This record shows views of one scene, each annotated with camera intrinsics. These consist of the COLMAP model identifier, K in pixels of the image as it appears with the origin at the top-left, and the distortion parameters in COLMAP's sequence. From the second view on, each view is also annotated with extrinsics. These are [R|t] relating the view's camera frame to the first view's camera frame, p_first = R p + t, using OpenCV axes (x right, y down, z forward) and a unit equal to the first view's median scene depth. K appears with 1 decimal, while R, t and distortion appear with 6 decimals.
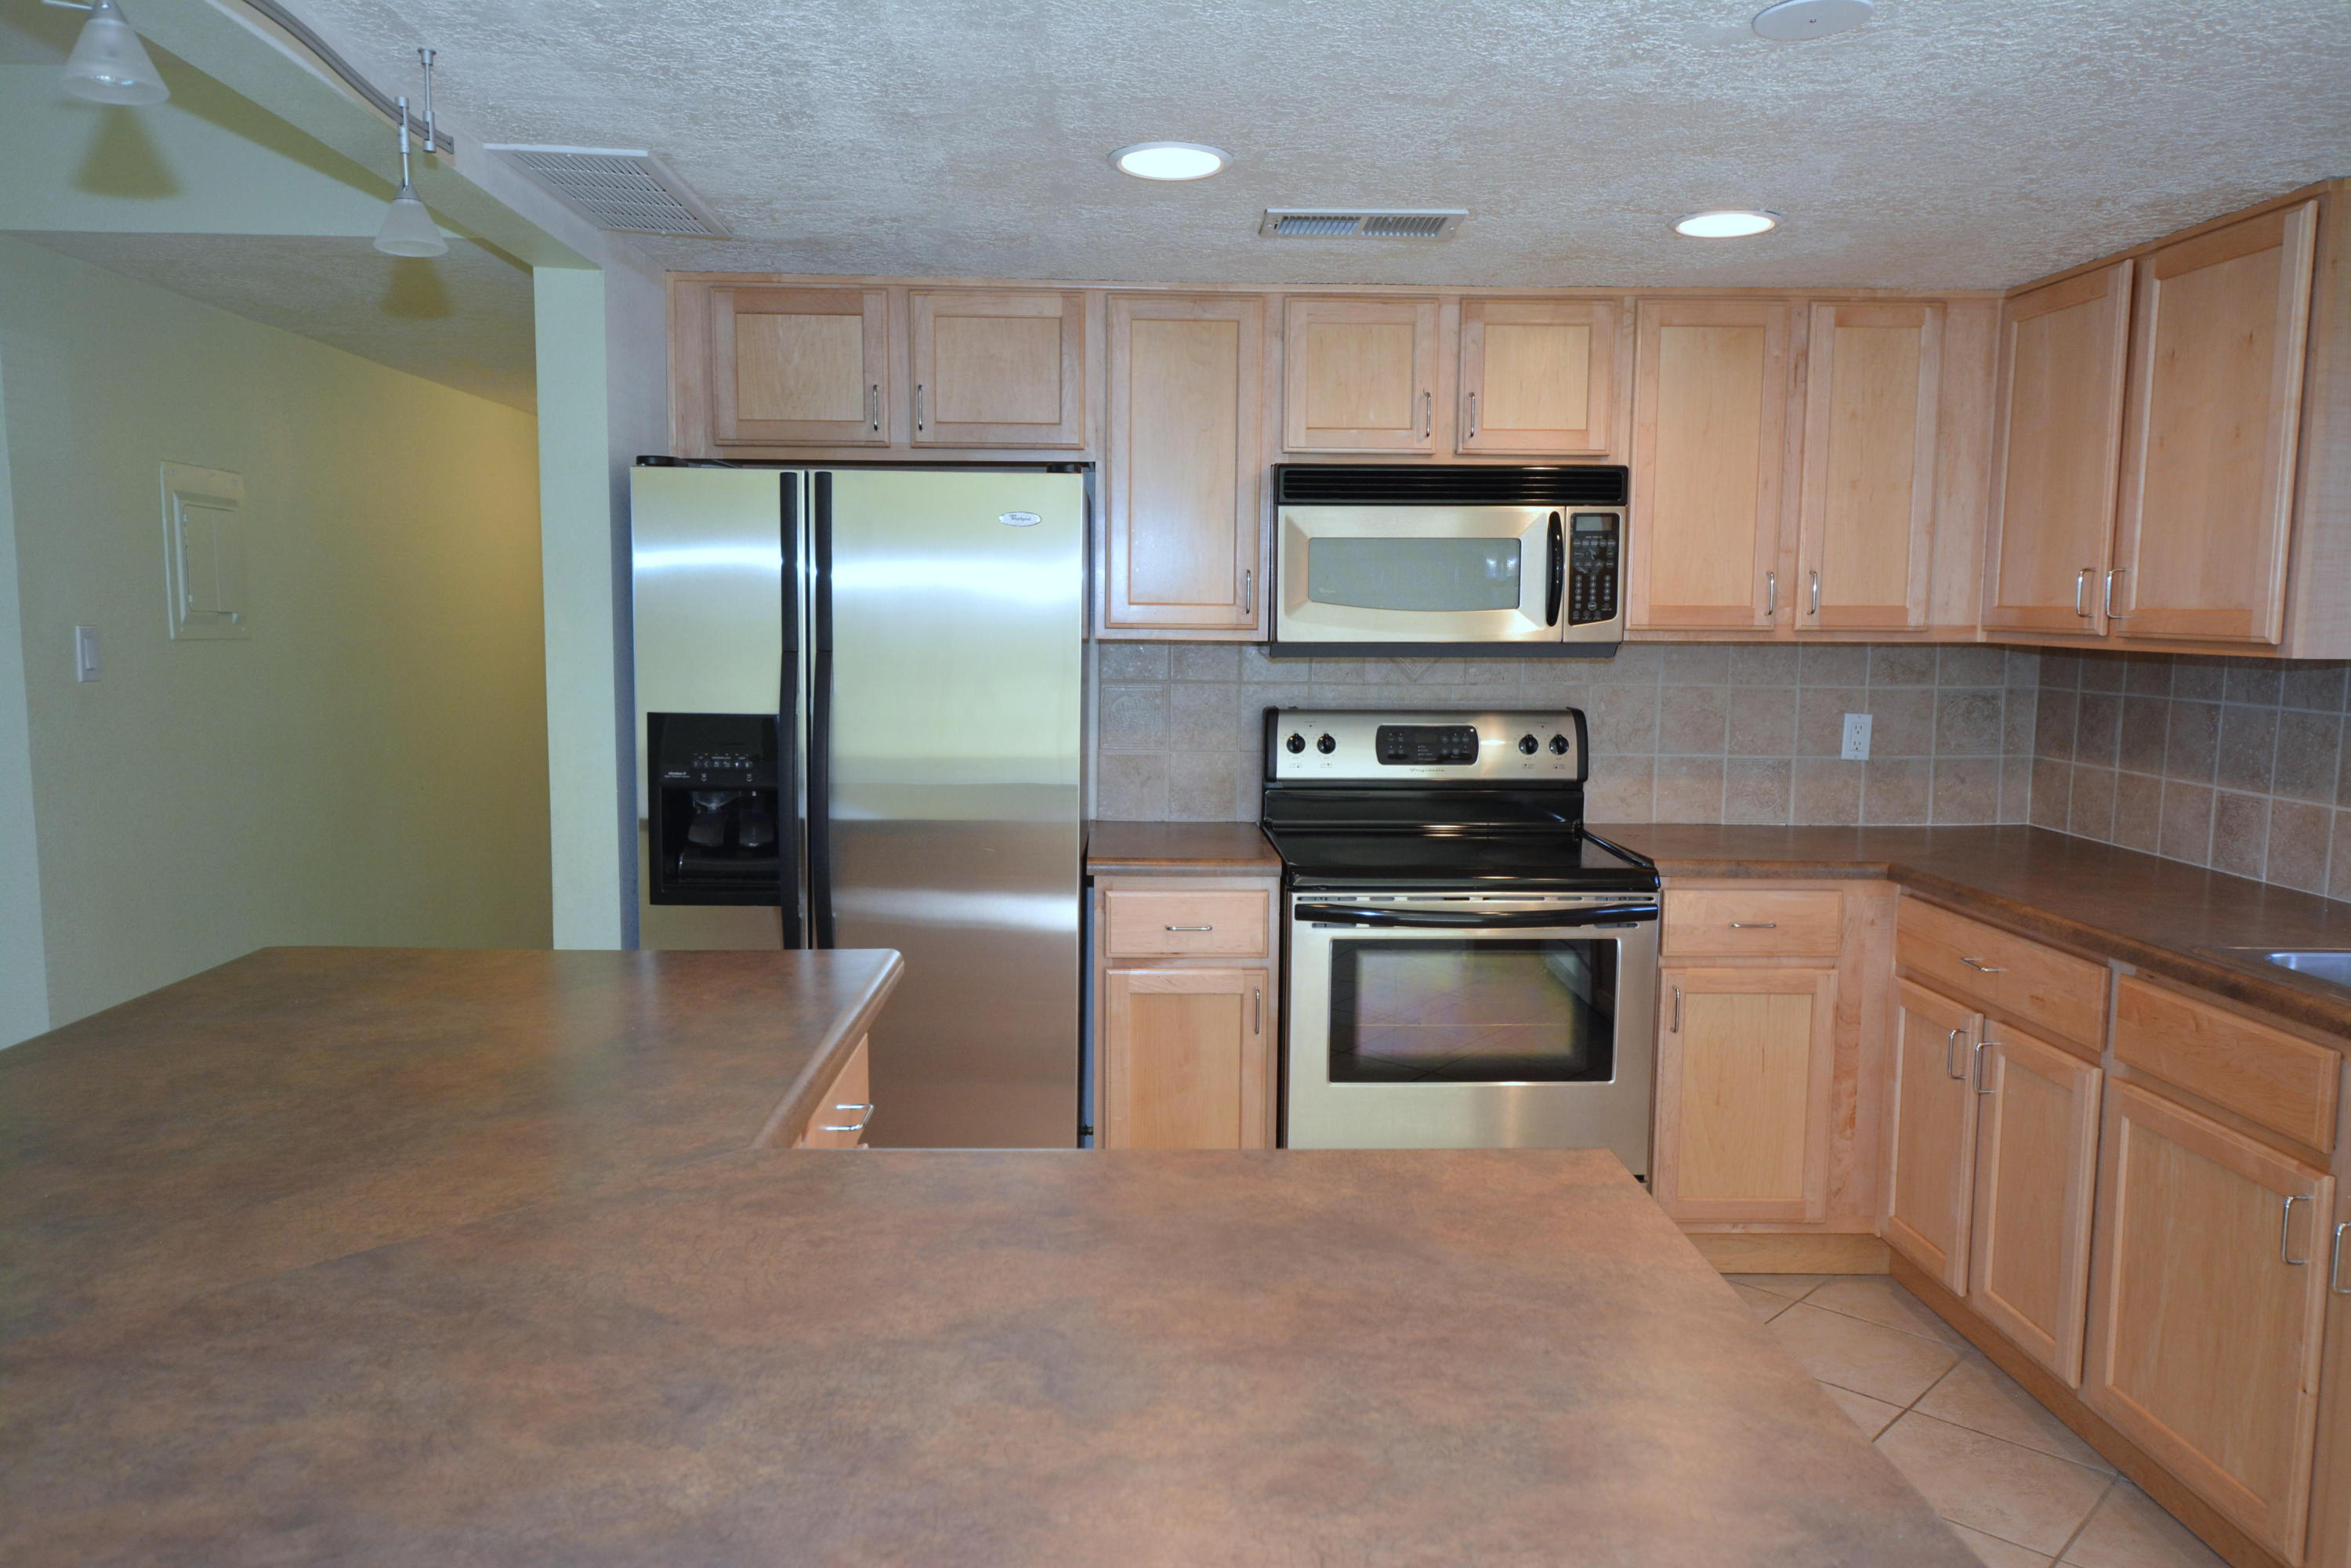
lens RADIAL K [[1679.5, 0, 1177.3], [0, 1679.5, 792.5], [0, 0, 1]] dist [0.006118, -0.000501]
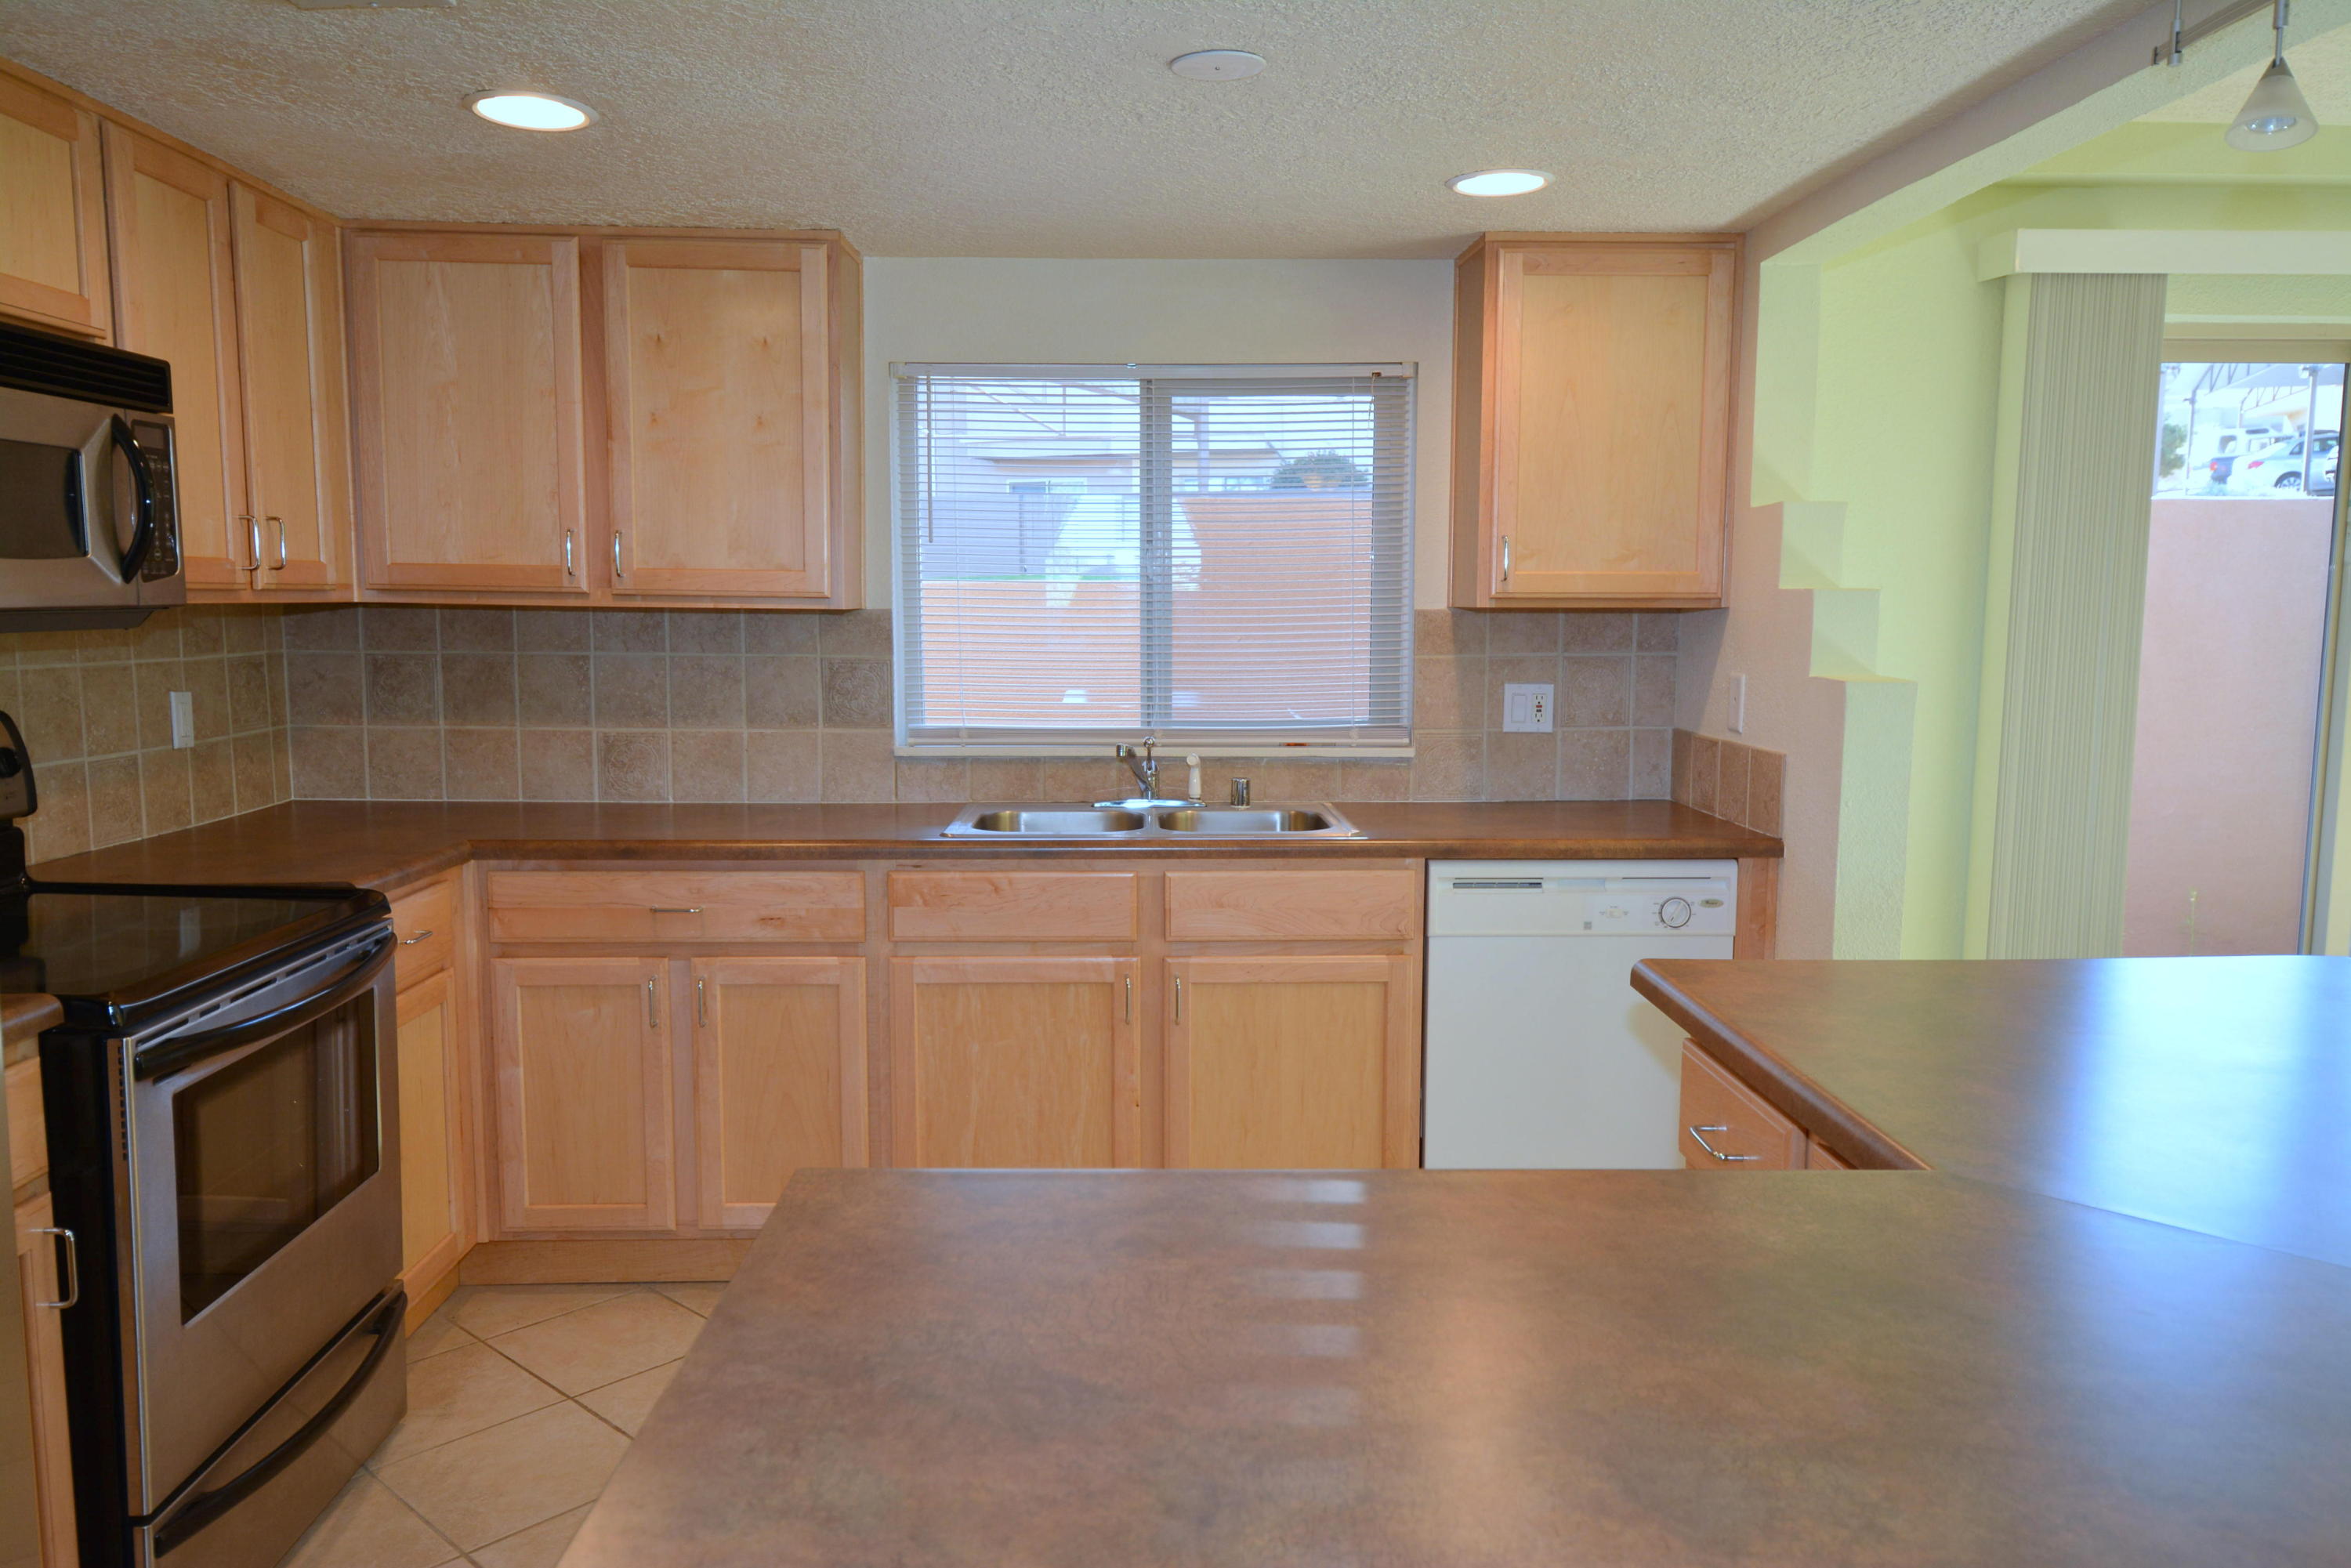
lens RADIAL K [[1679.5, 0, 1177.3], [0, 1679.5, 792.5], [0, 0, 1]] dist [0.006118, -0.000501]
pose [[0.004036, -0.122026, 0.992519, -0.490790], [0.101465, 0.987454, 0.120990, -0.057172], [-0.994831, 0.100217, 0.016366, 0.600300]]
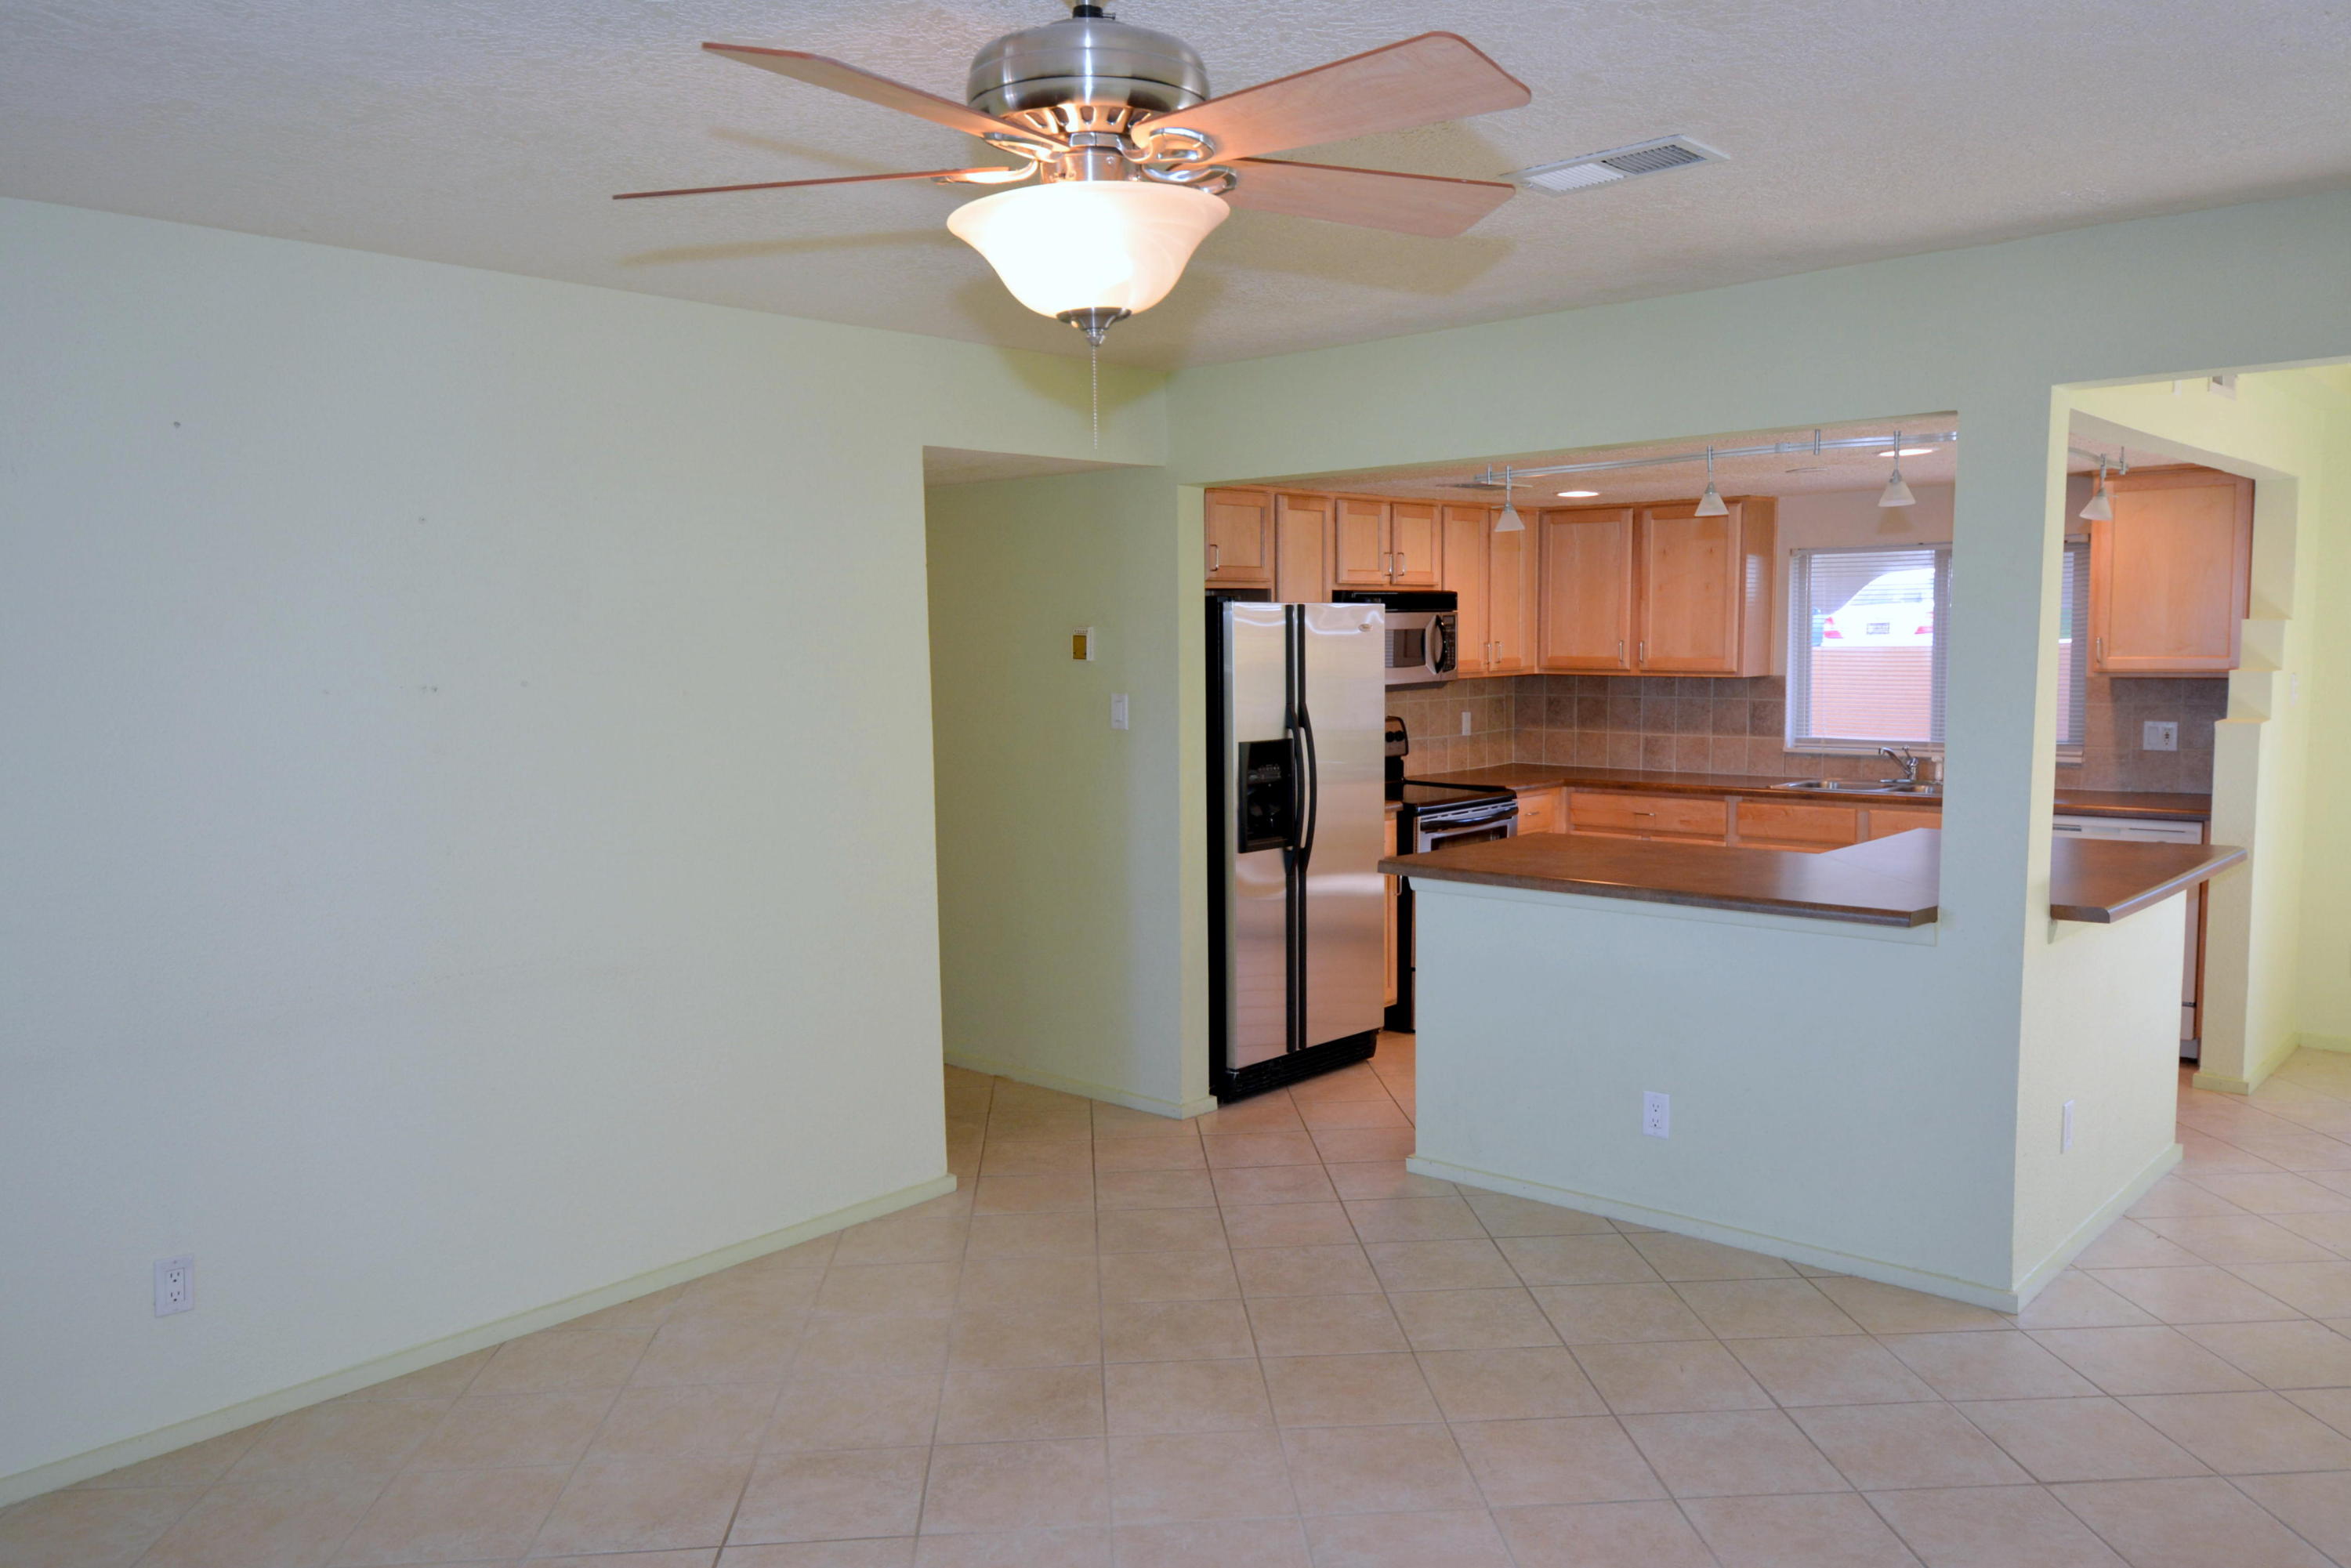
lens RADIAL K [[1679.5, 0, 1177.3], [0, 1679.5, 792.5], [0, 0, 1]] dist [0.006118, -0.000501]
pose [[0.697187, -0.085217, 0.711807, -1.451463], [0.095677, 0.995088, 0.025419, -0.042051], [-0.710476, 0.050382, 0.701915, -0.149930]]
